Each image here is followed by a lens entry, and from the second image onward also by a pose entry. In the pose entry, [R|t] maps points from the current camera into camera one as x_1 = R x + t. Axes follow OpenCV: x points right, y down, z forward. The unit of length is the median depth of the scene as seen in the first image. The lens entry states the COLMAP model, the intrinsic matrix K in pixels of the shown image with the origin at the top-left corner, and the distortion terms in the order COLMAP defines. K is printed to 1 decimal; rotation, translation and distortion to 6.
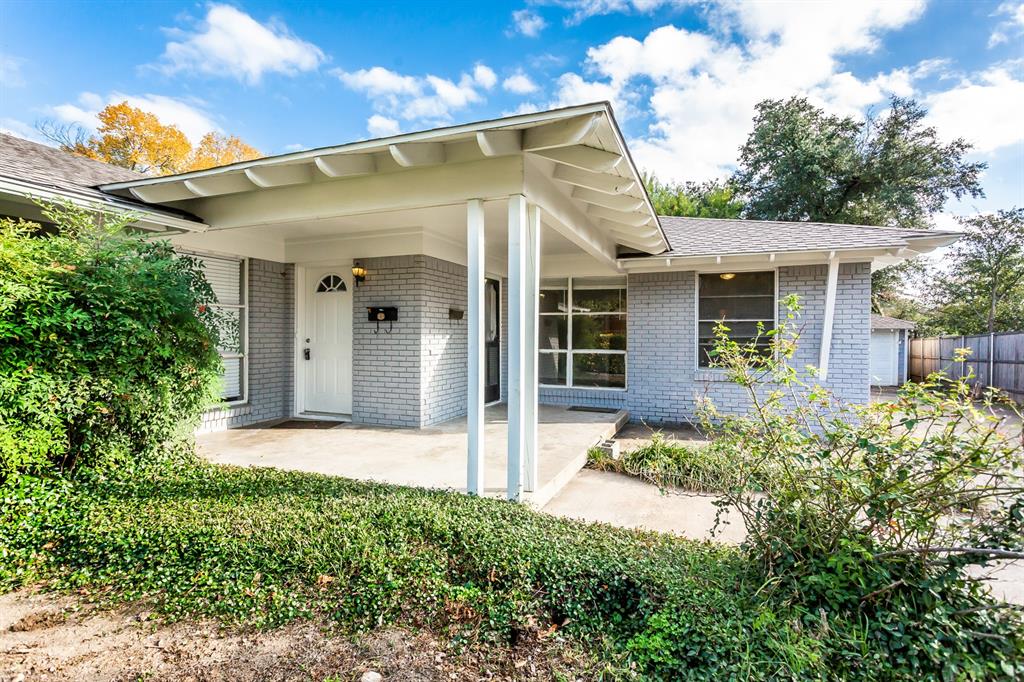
lens RADIAL K [[496.0, 0, 520.2], [0, 496.0, 339.5], [0, 0, 1]] dist [-0.000189, 0.000340]
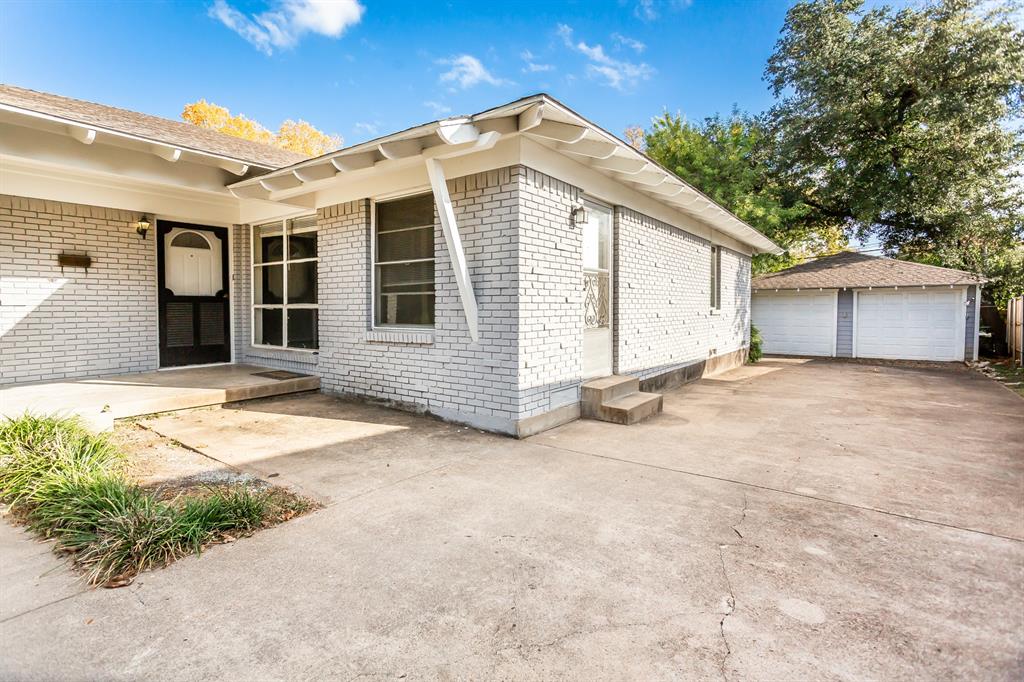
lens RADIAL K [[496.0, 0, 521.3], [0, 496.0, 313.3], [0, 0, 1]] dist [-0.000189, 0.000340]
pose [[0.969220, -0.001879, -0.246191, 0.736749], [0.003709, 0.999969, 0.006971, 0.033579], [0.246170, -0.007670, 0.969196, 0.296198]]
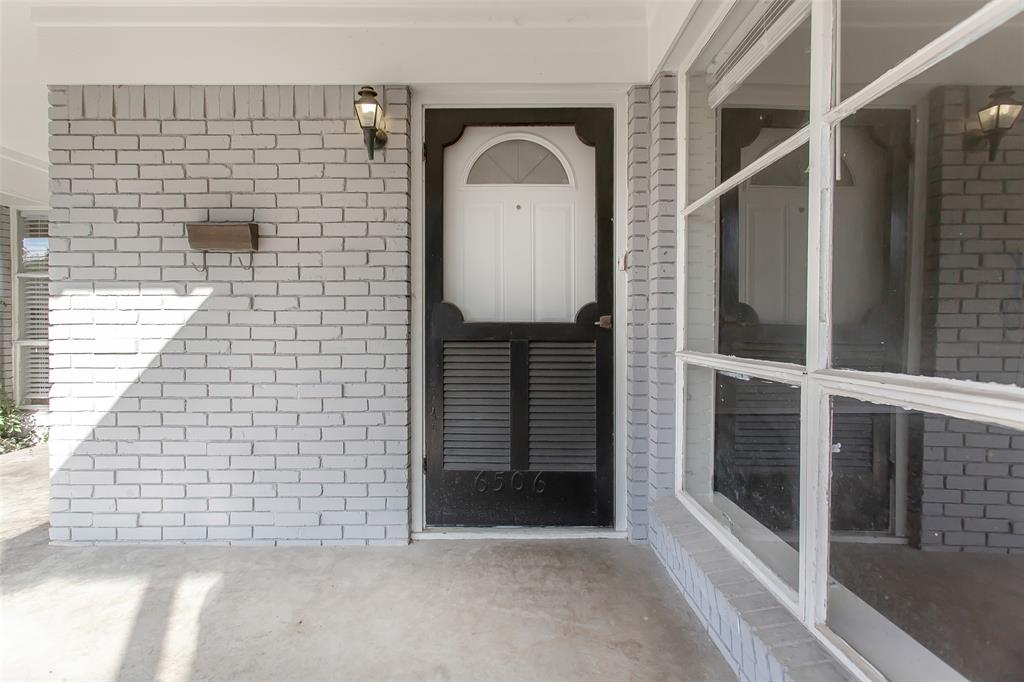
lens RADIAL K [[496.0, 0, 491.7], [0, 496.0, 336.7], [0, 0, 1]] dist [-0.000189, 0.000340]
pose [[0.349874, 0.013810, -0.936695, 0.211517], [-0.003350, 0.999903, 0.013491, 0.010354], [0.936791, -0.001582, 0.349887, 0.911150]]
